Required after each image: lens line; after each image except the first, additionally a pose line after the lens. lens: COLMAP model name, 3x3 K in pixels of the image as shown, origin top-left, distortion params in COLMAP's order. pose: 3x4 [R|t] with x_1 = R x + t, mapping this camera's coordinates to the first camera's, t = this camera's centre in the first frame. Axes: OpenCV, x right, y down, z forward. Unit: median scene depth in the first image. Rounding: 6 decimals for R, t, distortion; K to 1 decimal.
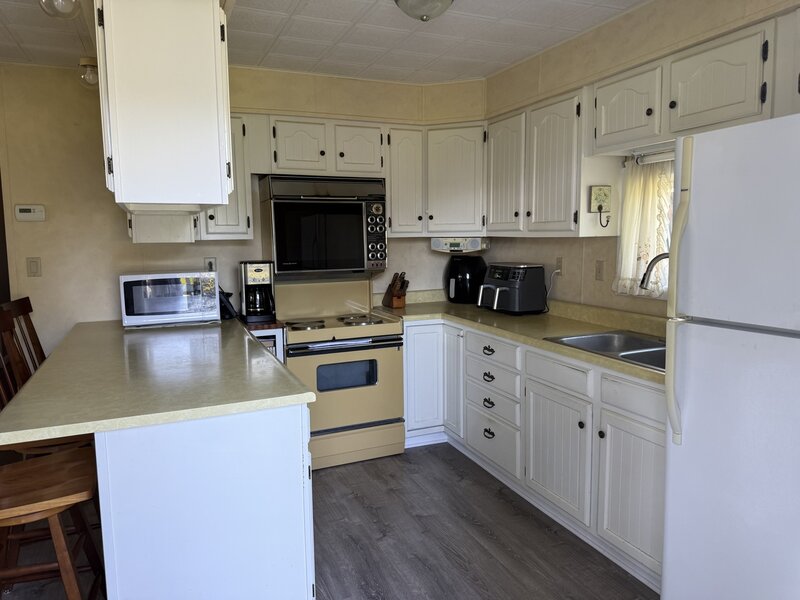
lens RADIAL K [[564.9, 0, 399.8], [0, 564.9, 296.3], [0, 0, 1]] dist [0.037314, -0.013051]
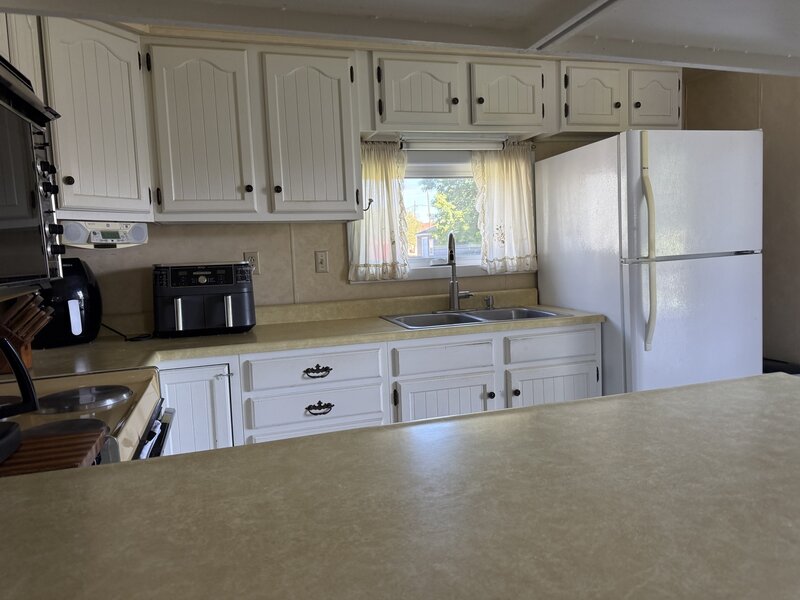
lens RADIAL K [[564.9, 0, 400.0], [0, 564.9, 303.4], [0, 0, 1]] dist [0.037314, -0.013051]
pose [[0.114140, -0.084262, 0.989885, -0.517011], [0.149836, 0.986459, 0.066694, -0.020938], [-0.982100, 0.140708, 0.125220, 0.768023]]
